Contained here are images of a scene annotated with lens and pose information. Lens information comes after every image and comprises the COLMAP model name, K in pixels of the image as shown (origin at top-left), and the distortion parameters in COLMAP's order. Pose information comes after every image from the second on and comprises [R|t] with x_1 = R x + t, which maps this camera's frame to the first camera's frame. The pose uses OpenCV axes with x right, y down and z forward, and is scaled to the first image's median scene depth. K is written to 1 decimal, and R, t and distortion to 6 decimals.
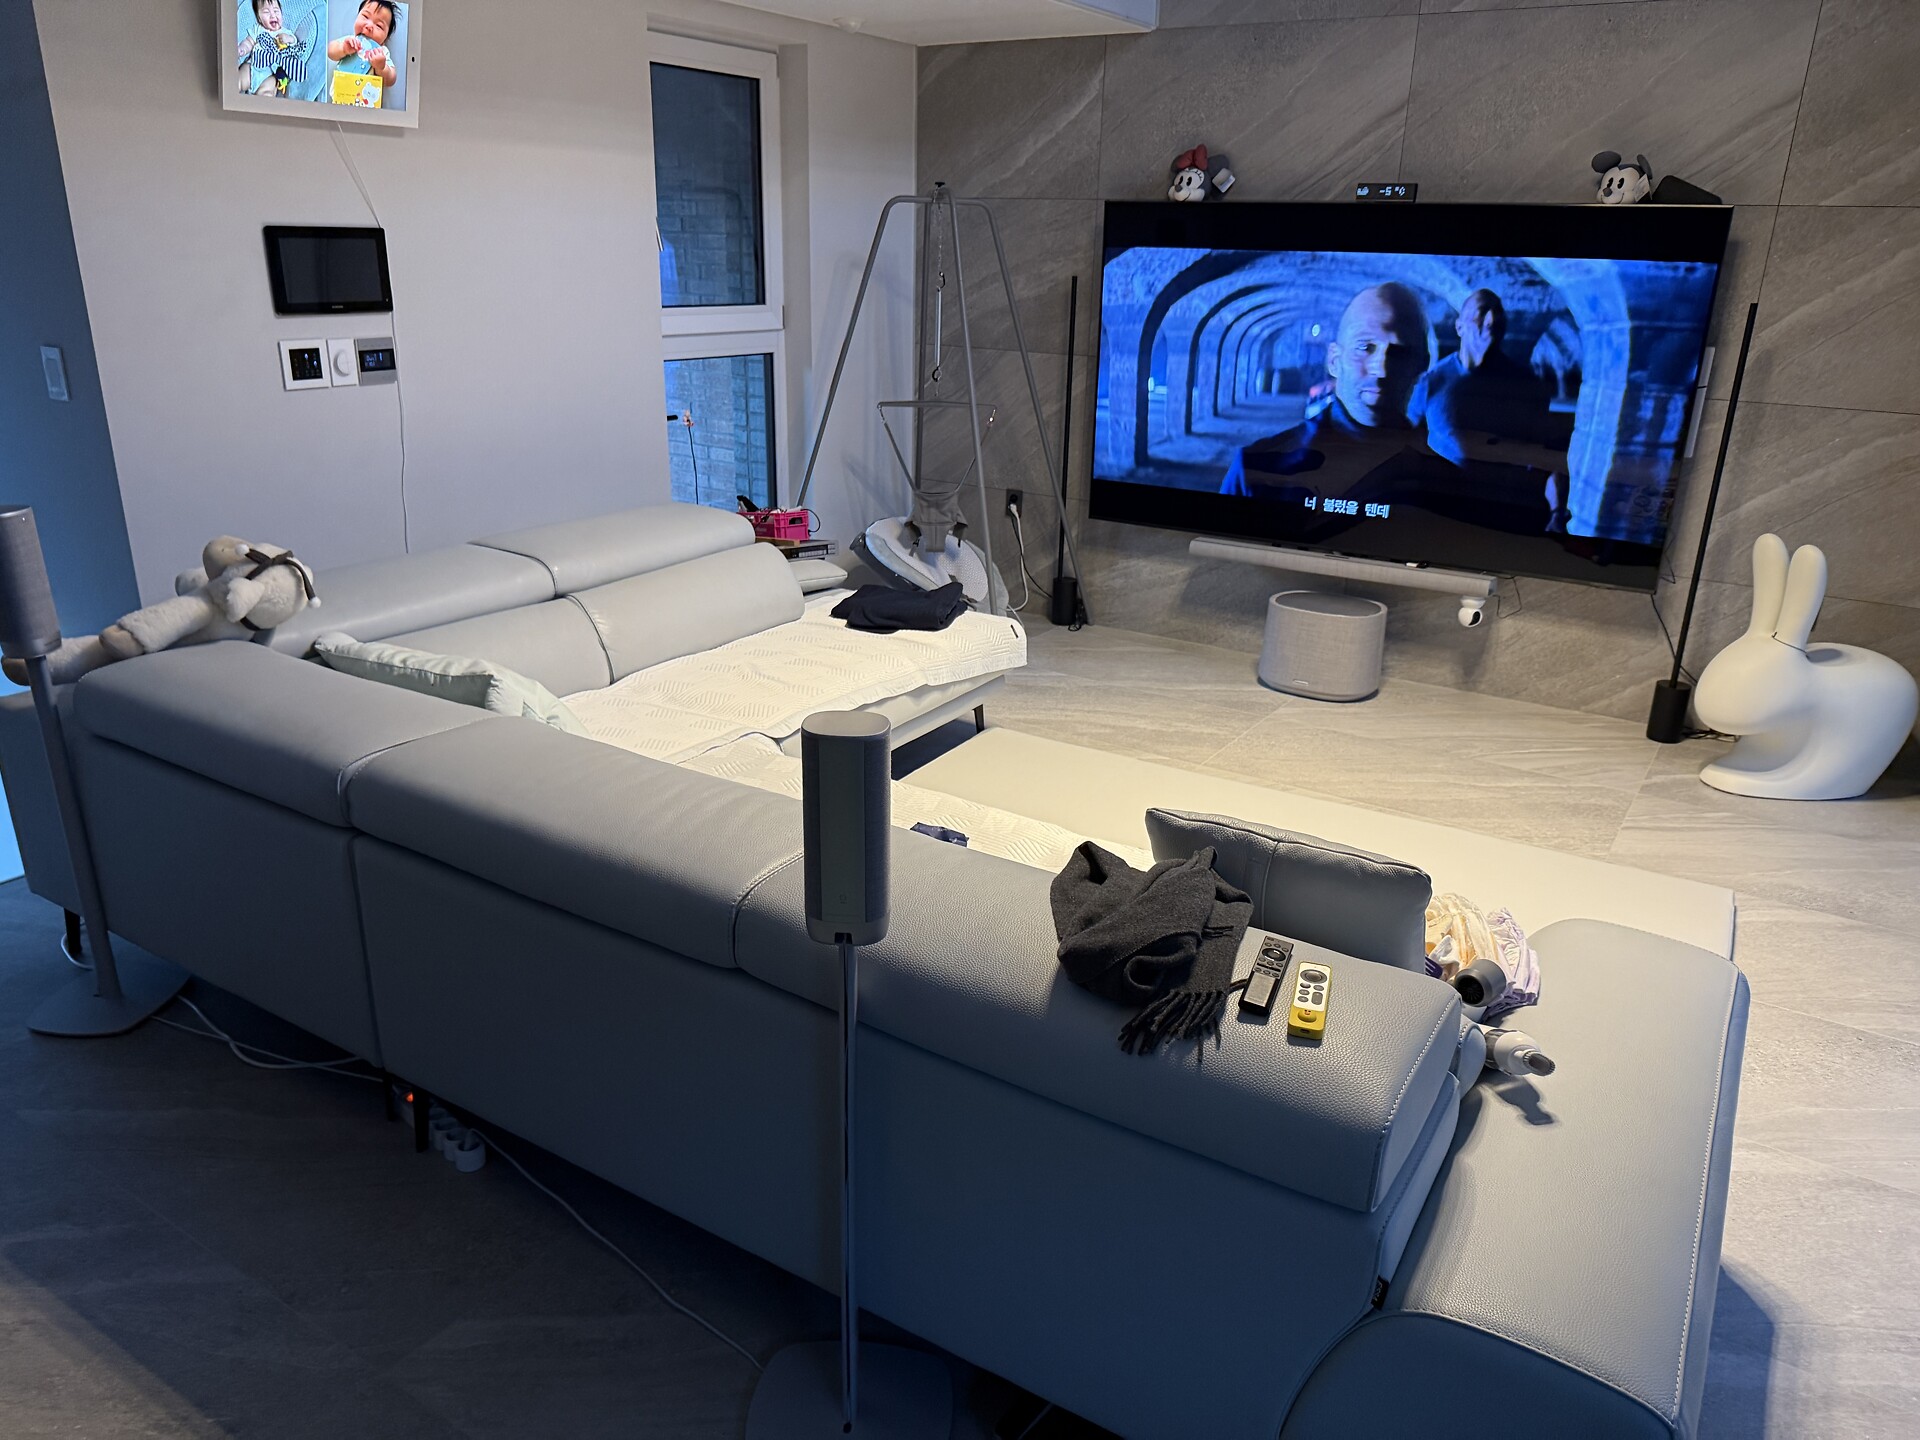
lens RADIAL K [[1357.0, 0, 960.0], [0, 1357.0, 720.0], [0, 0, 1]] dist [0.041086, -0.044863]
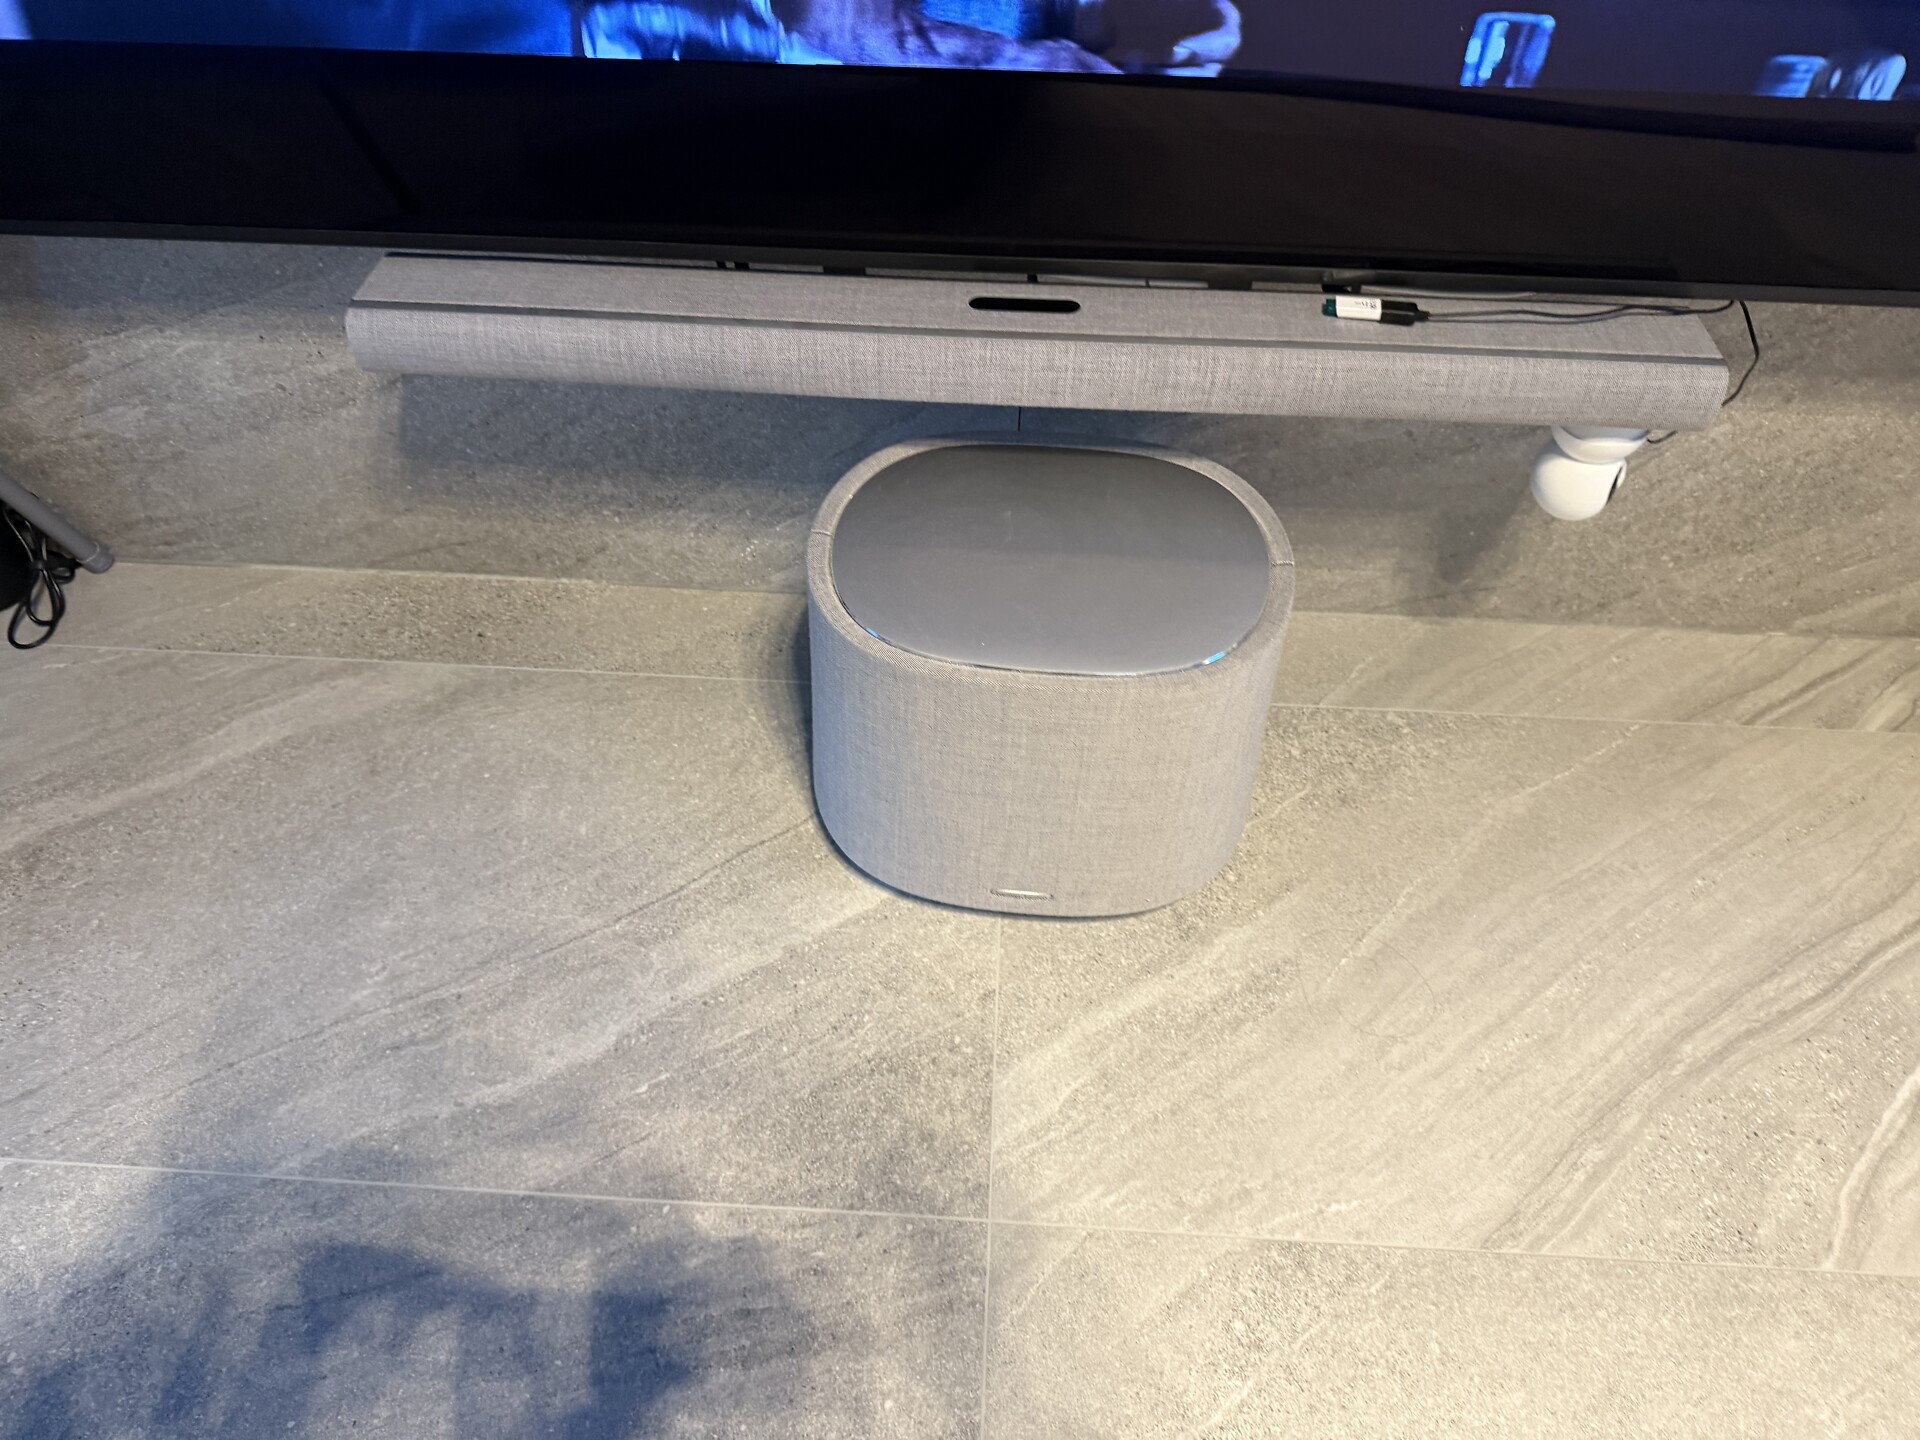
lens RADIAL K [[1357.0, 0, 960.0], [0, 1357.0, 720.0], [0, 0, 1]] dist [0.041086, -0.044863]
pose [[0.865142, -0.381915, 0.325070, 0.188537], [0.175403, 0.837638, 0.517297, -0.204920], [-0.469855, -0.390517, 0.791665, 0.899790]]
